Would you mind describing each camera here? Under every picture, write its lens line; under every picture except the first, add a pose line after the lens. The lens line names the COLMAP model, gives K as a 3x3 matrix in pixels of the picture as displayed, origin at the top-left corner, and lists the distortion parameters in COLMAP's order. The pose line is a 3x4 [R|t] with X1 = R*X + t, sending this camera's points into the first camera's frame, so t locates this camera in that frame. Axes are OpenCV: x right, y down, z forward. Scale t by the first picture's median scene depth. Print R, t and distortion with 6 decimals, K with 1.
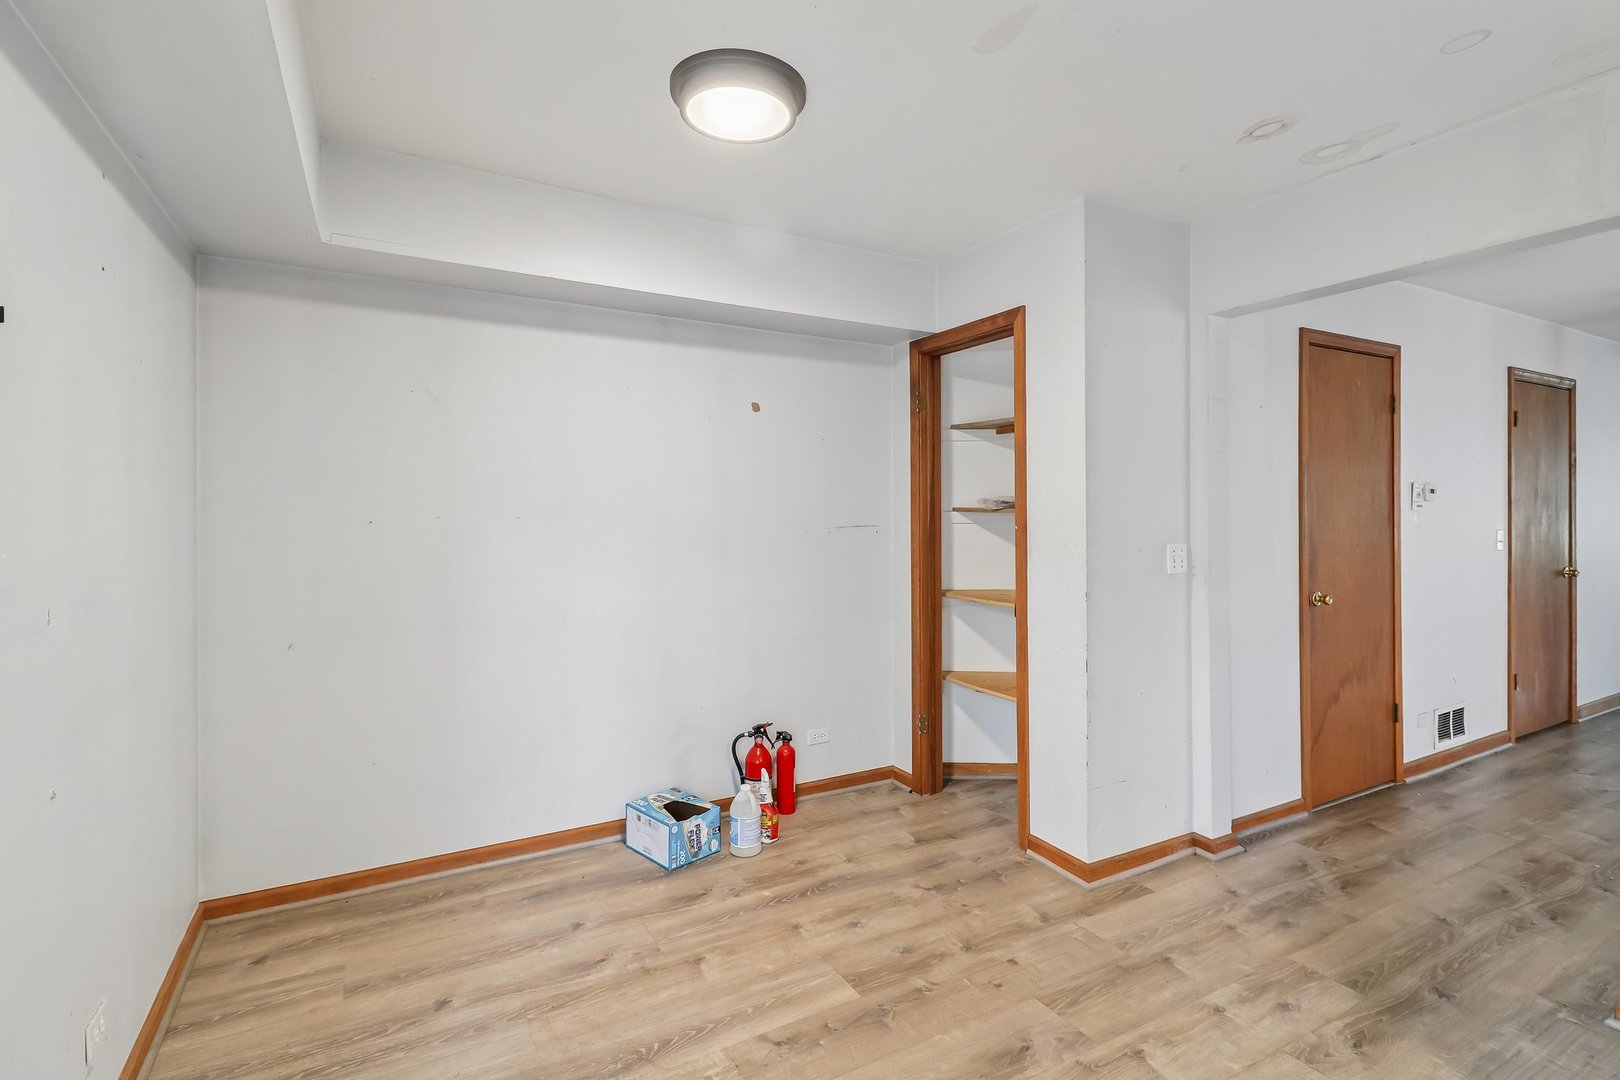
lens RADIAL K [[755.2, 0, 810.0], [0, 755.2, 540.0], [0, 0, 1]] dist [-0.008918, 0.000128]
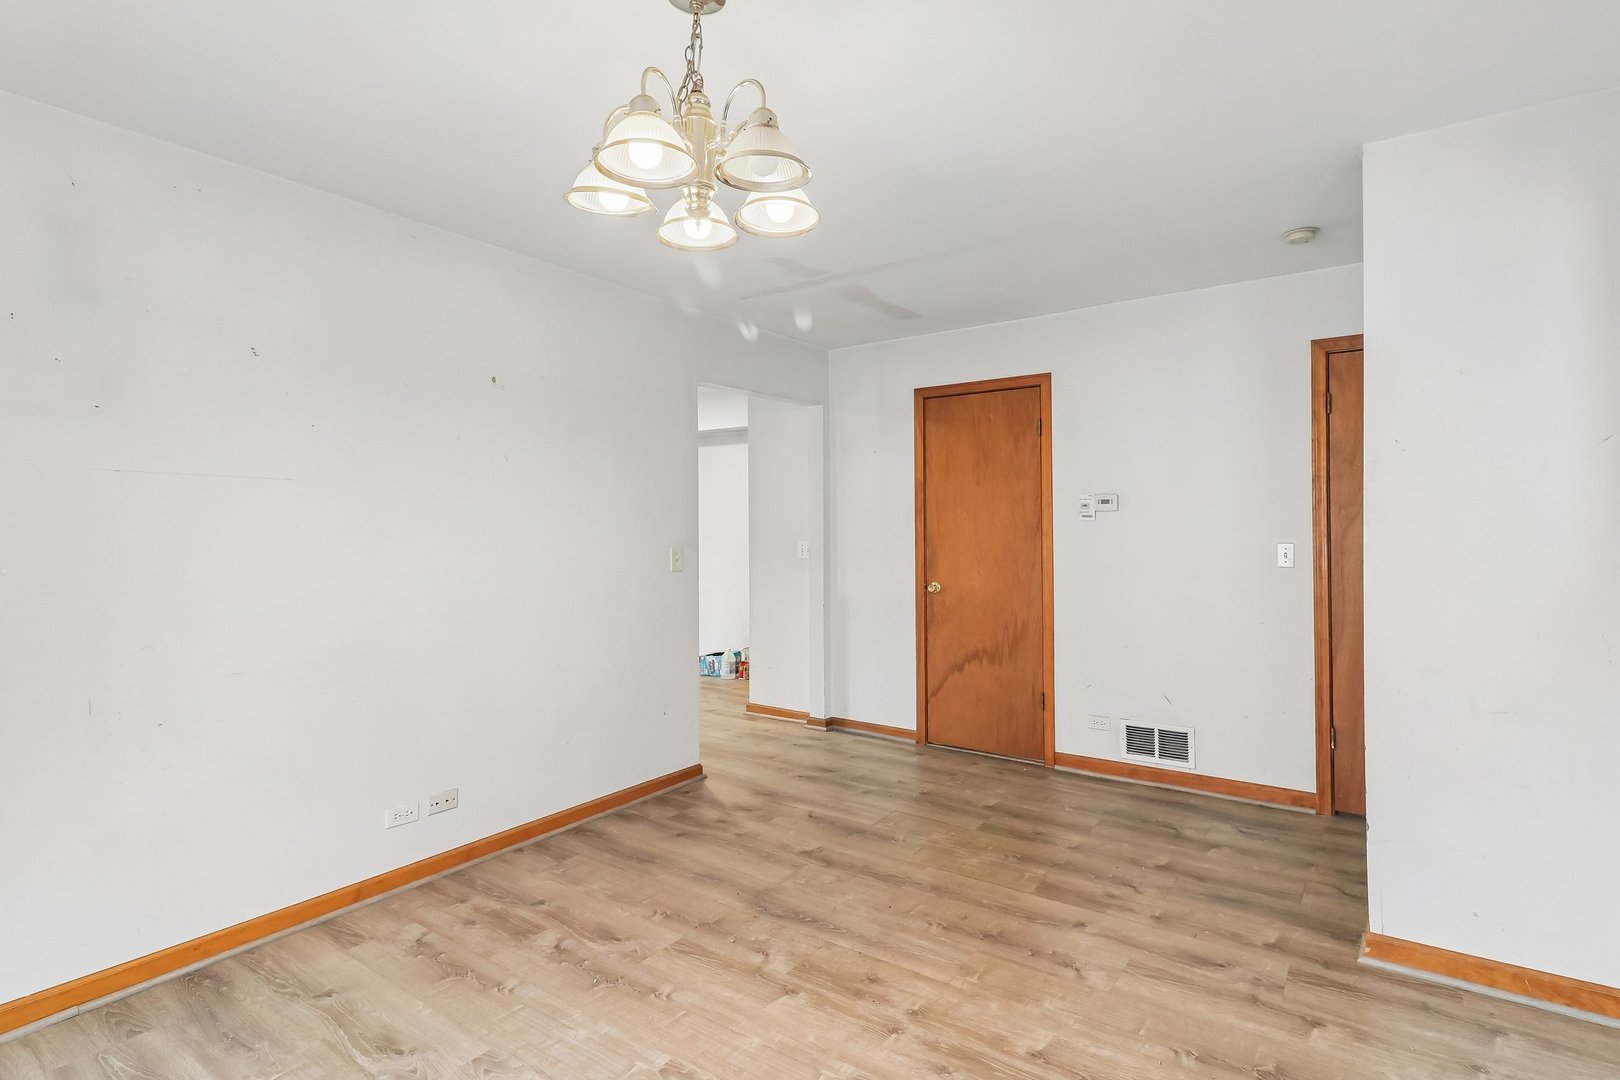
lens RADIAL K [[759.3, 0, 817.4], [0, 759.3, 525.0], [0, 0, 1]] dist [0.023061, -0.013625]
pose [[0.414128, -0.006843, -0.910193, 1.553678], [-0.028989, 0.999365, -0.020703, 0.001417], [0.909757, 0.034959, 0.413666, 0.212475]]
